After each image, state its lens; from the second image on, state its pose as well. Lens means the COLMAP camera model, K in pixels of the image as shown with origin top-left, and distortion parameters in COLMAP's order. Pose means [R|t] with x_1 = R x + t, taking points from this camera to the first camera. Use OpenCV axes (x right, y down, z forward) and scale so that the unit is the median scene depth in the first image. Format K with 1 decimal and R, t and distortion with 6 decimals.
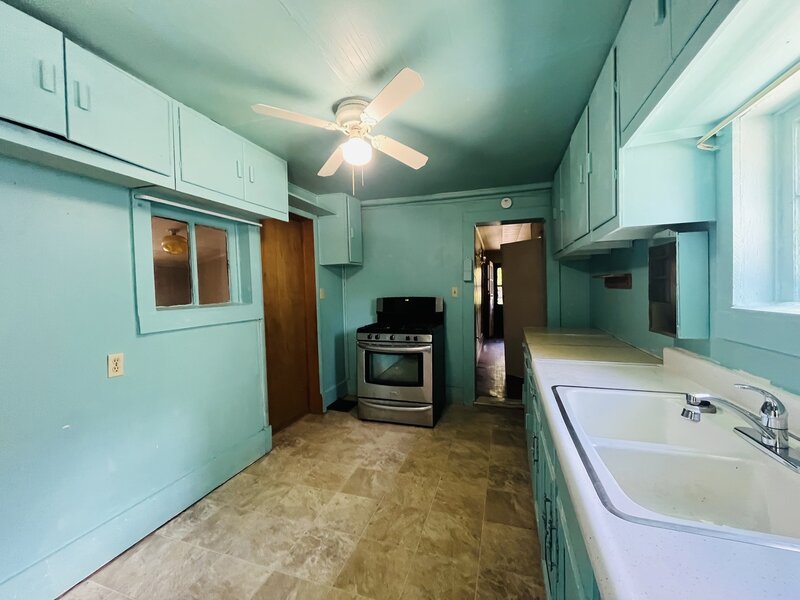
lens RADIAL K [[327.3, 0, 397.6], [0, 327.3, 300.5], [0, 0, 1]] dist [-0.000886, 0.000581]
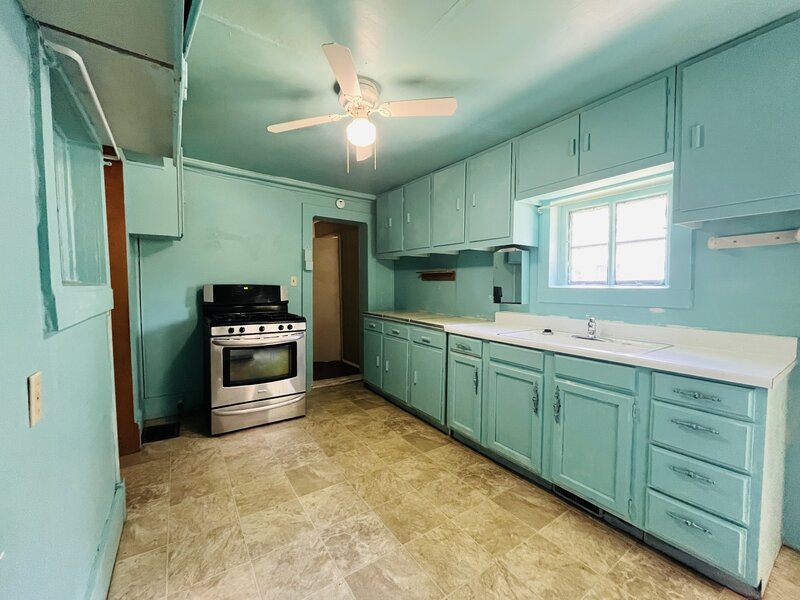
lens RADIAL K [[327.3, 0, 397.8], [0, 327.3, 298.5], [0, 0, 1]] dist [-0.000886, 0.000581]
pose [[0.606890, -0.004427, 0.794774, -0.654032], [0.005673, 0.999983, 0.001238, 0.043672], [-0.794766, 0.003757, 0.606904, 0.225954]]
